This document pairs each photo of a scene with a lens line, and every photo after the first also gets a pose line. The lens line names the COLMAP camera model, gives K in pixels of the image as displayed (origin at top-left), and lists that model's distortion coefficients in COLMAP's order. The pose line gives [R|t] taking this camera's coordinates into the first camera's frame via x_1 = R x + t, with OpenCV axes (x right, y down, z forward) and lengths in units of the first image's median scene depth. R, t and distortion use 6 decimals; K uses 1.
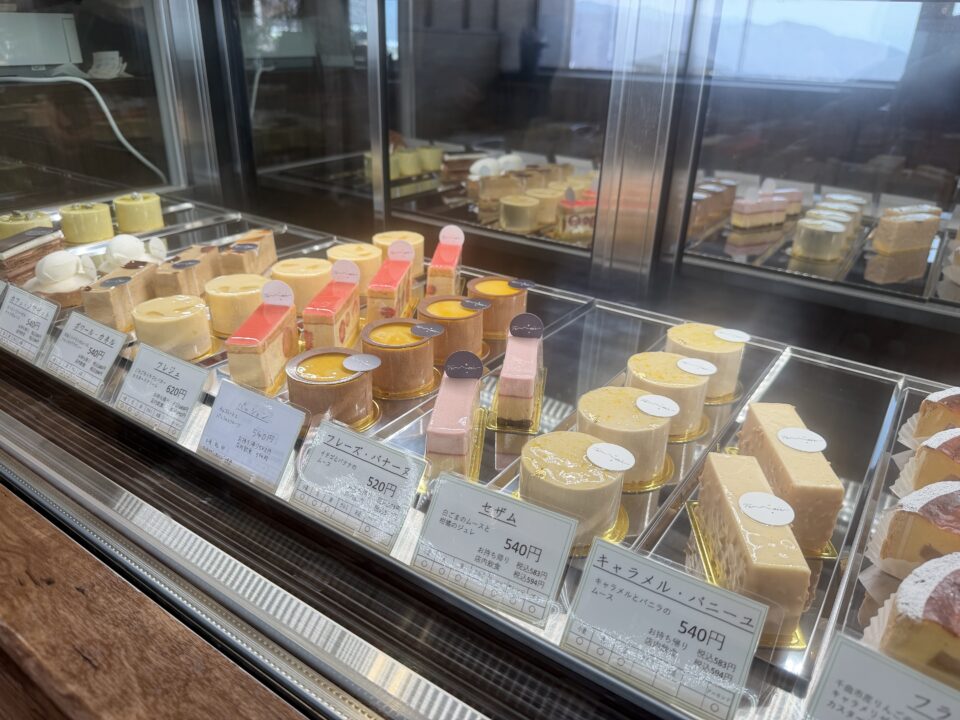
lens RADIAL K [[688.0, 0, 478.2], [0, 688.0, 361.7], [0, 0, 1]] dist [-0.008606, -0.001422]
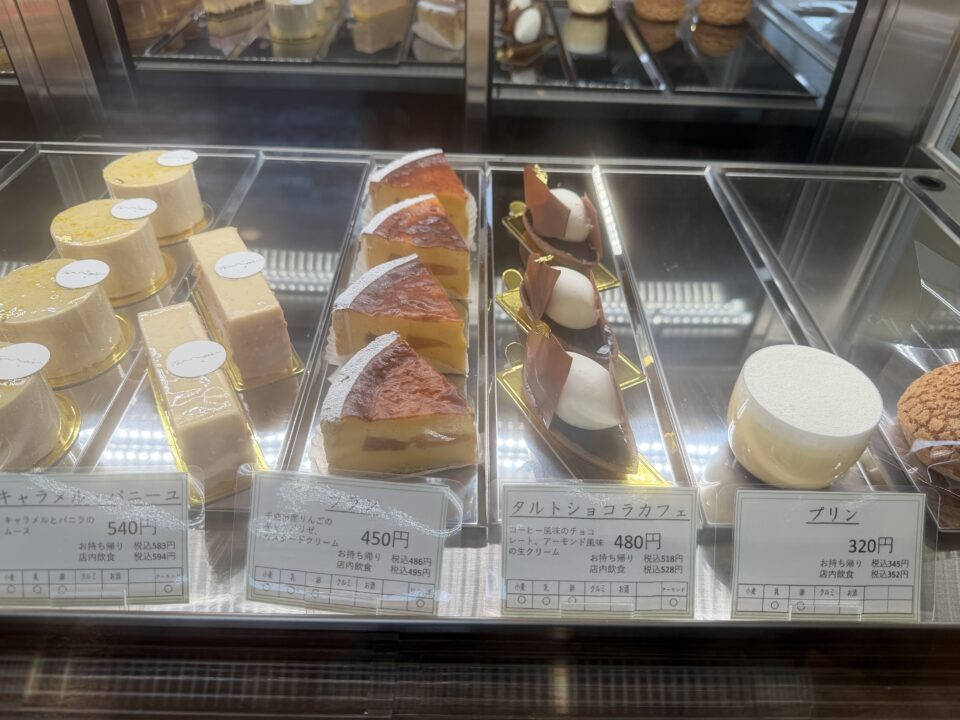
lens RADIAL K [[688.0, 0, 481.4], [0, 688.0, 360.2], [0, 0, 1]] dist [-0.008606, -0.001422]
pose [[0.820133, -0.370998, 0.435595, 0.228173], [0.234119, 0.912241, 0.336163, -0.006541], [-0.522083, -0.173717, 0.835016, 0.009217]]
